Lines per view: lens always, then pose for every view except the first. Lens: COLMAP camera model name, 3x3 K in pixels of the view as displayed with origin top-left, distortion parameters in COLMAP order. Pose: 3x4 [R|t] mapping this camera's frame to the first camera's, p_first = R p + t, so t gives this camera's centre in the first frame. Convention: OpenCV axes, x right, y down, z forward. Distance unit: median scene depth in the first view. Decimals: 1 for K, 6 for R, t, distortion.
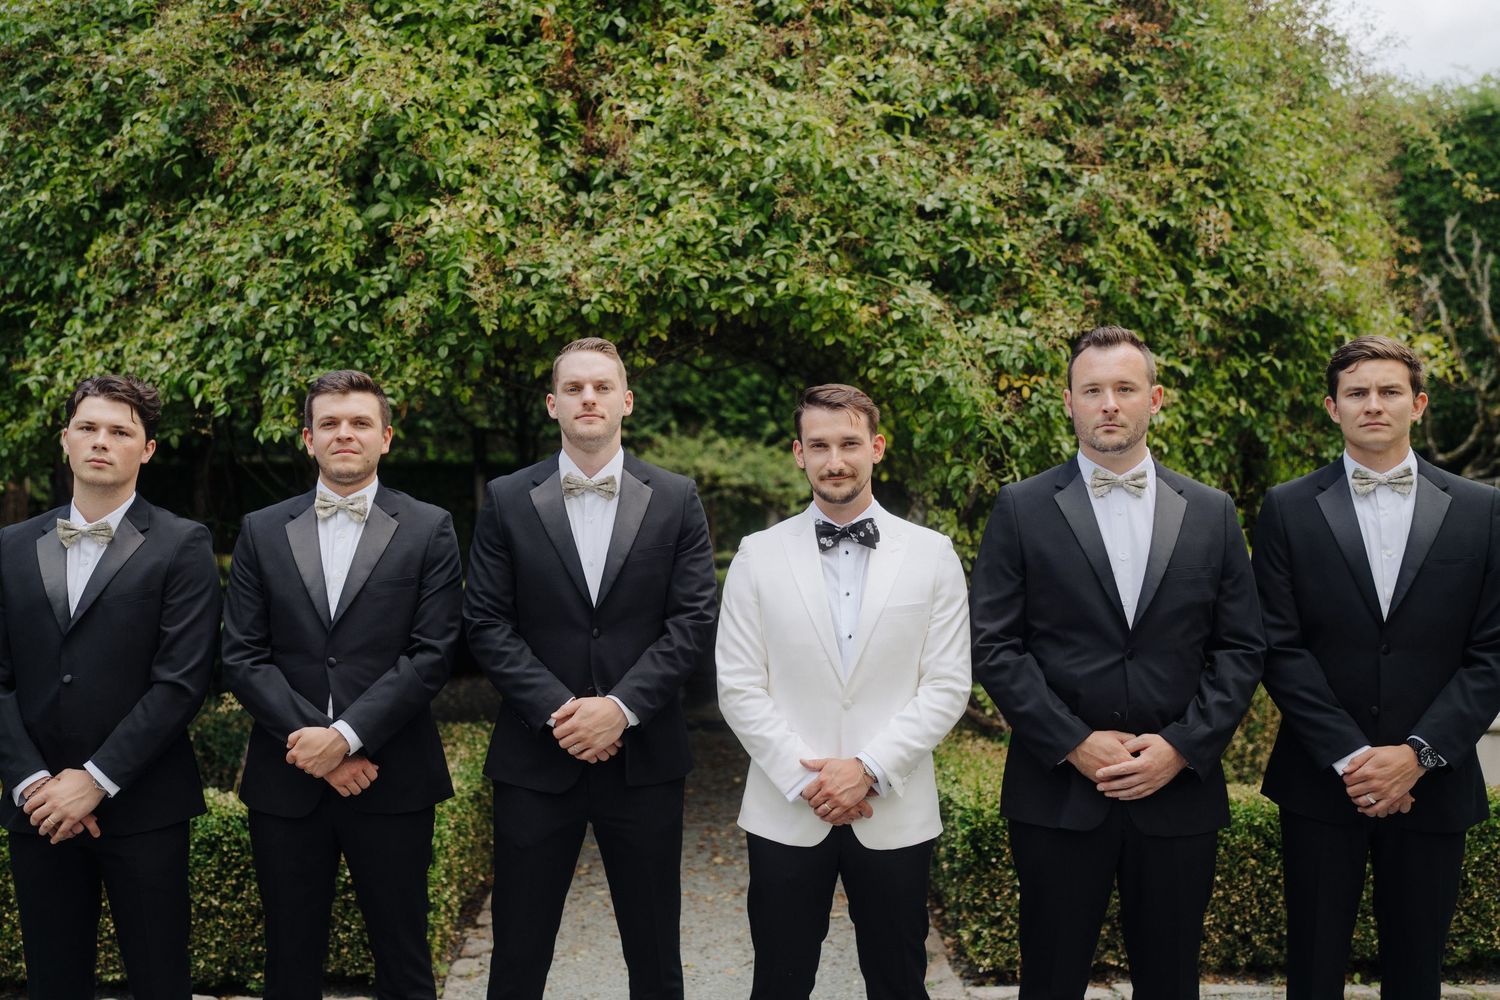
lens RADIAL K [[1450.2, 0, 749.5], [0, 1450.2, 499.8], [0, 0, 1]] dist [-0.019989, 0.099959]
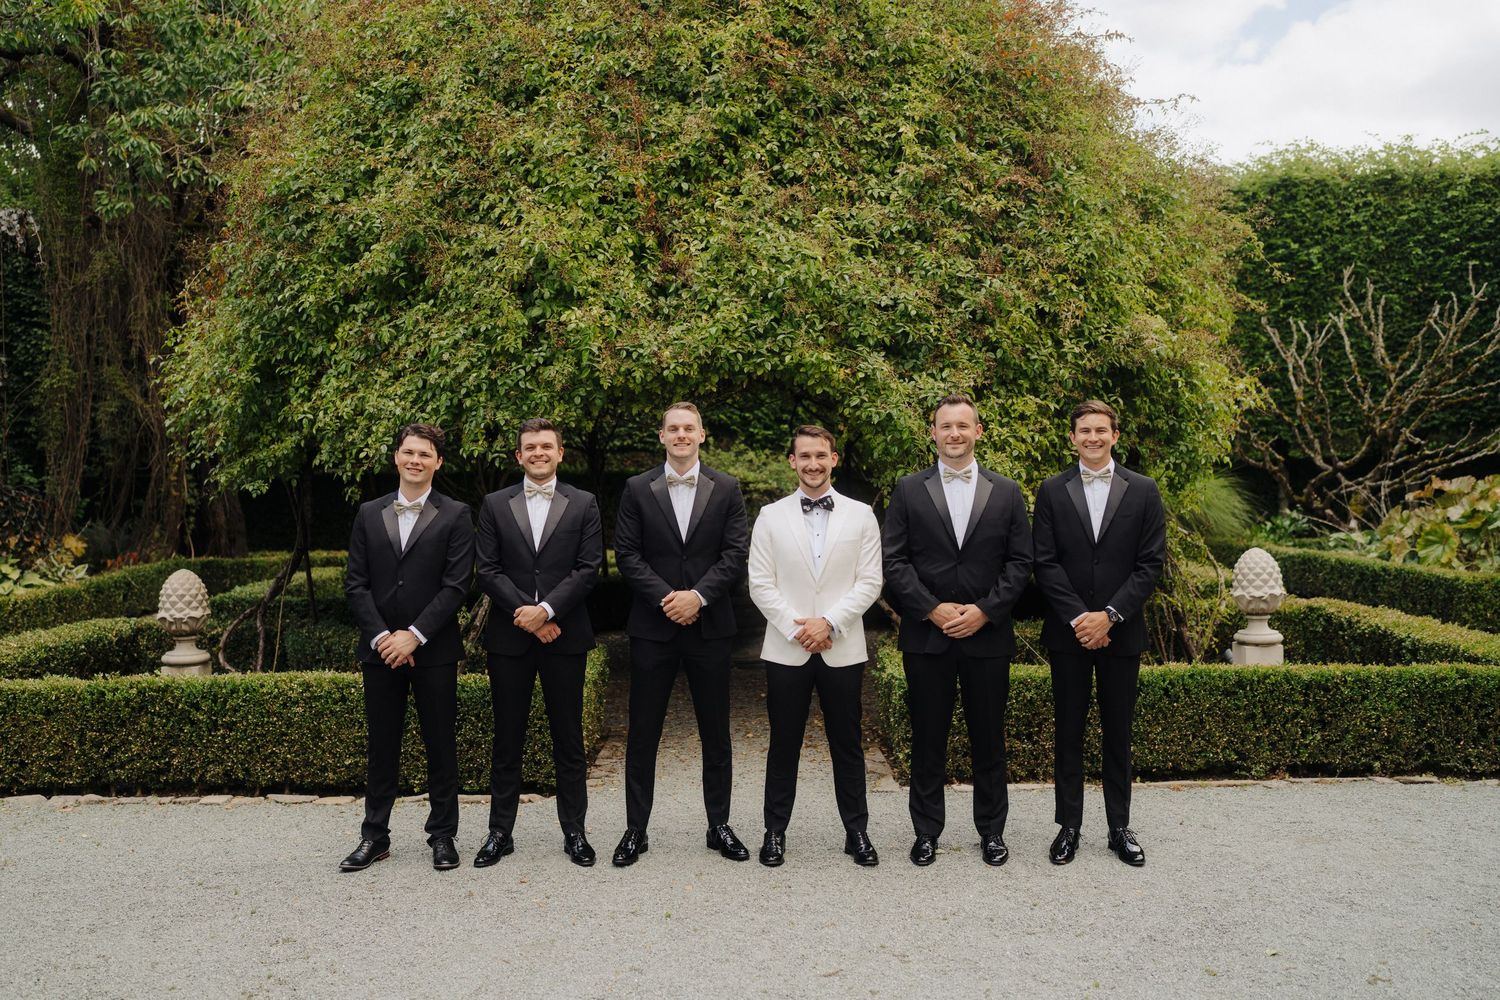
lens RADIAL K [[1450.2, 0, 749.5], [0, 1450.2, 499.8], [0, 0, 1]] dist [-0.019989, 0.099959]
pose [[0.999793, -0.004130, -0.019902, 0.010519], [0.003976, 0.999962, -0.007763, 0.020986], [0.019933, 0.007682, 0.999772, -0.584880]]
